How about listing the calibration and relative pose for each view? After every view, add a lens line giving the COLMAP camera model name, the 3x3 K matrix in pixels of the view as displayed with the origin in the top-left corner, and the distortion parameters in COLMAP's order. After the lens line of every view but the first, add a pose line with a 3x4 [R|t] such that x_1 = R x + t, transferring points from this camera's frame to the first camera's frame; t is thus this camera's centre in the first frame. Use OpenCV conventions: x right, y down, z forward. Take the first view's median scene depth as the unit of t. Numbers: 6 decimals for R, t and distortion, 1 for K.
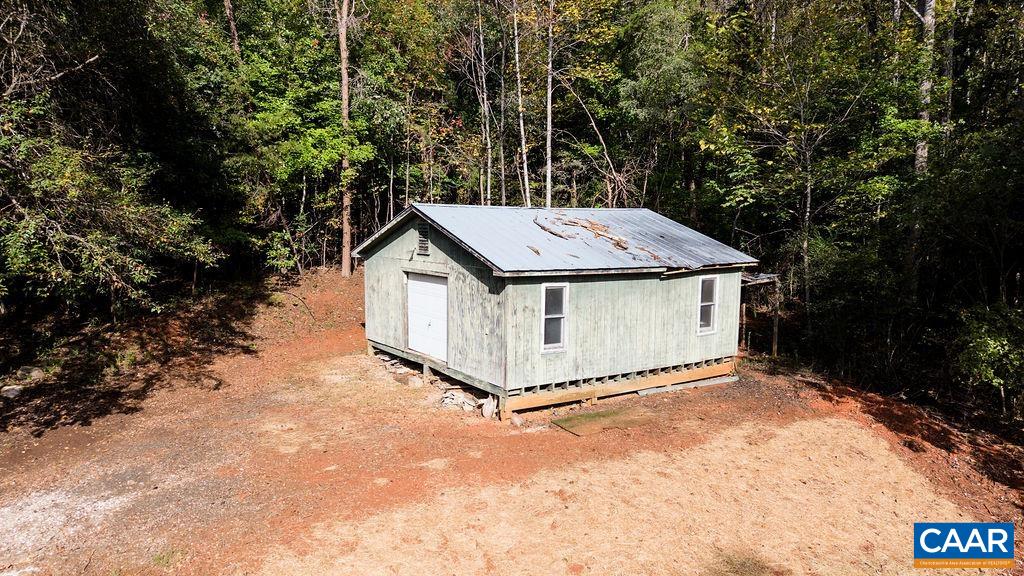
lens RADIAL K [[685.3, 0, 513.4], [0, 685.3, 287.1], [0, 0, 1]] dist [0.027424, -0.027848]
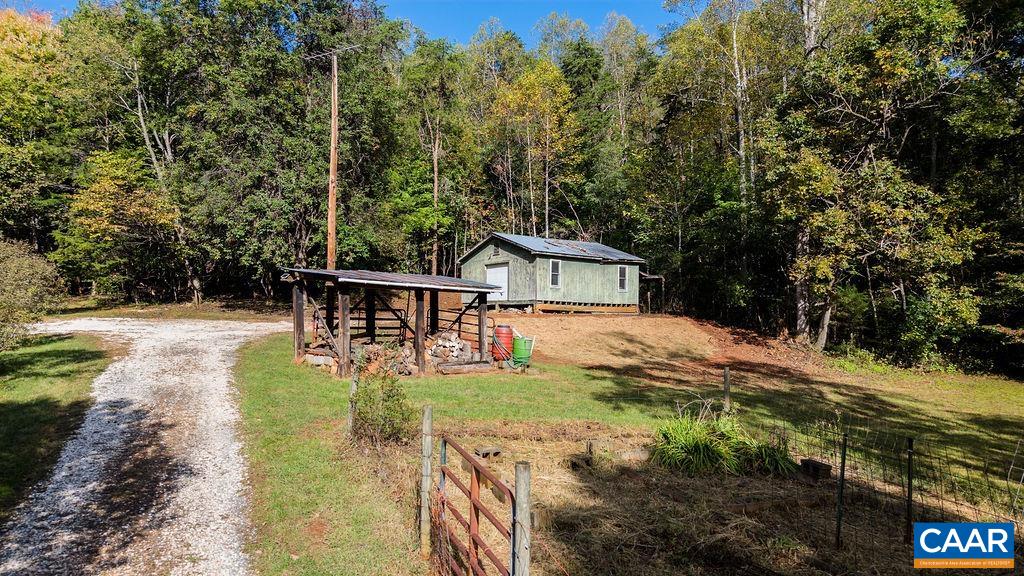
lens RADIAL K [[685.3, 0, 506.3], [0, 685.3, 296.1], [0, 0, 1]] dist [0.027424, -0.027848]
pose [[0.999902, 0.001274, 0.013958, -0.090164], [0.000686, 0.990216, -0.139543, 0.280296], [-0.013999, 0.139539, 0.990118, -0.851655]]
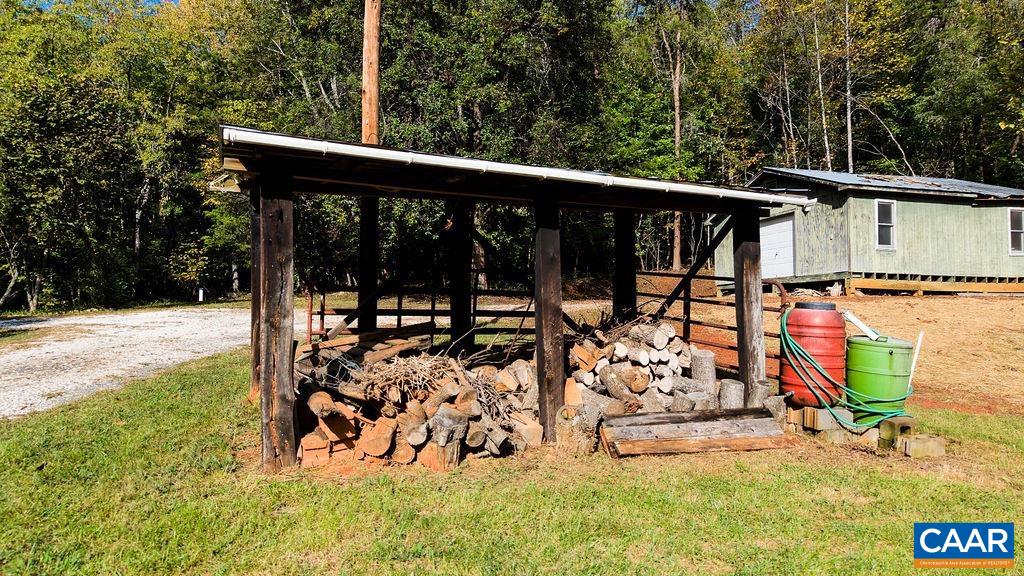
lens RADIAL K [[685.3, 0, 516.9], [0, 685.3, 286.5], [0, 0, 1]] dist [0.027424, -0.027848]
pose [[0.939751, -0.022829, -0.341098, -0.100329], [-0.029701, 0.988543, -0.147989, 0.237274], [0.340568, 0.149204, 0.928306, -0.312513]]
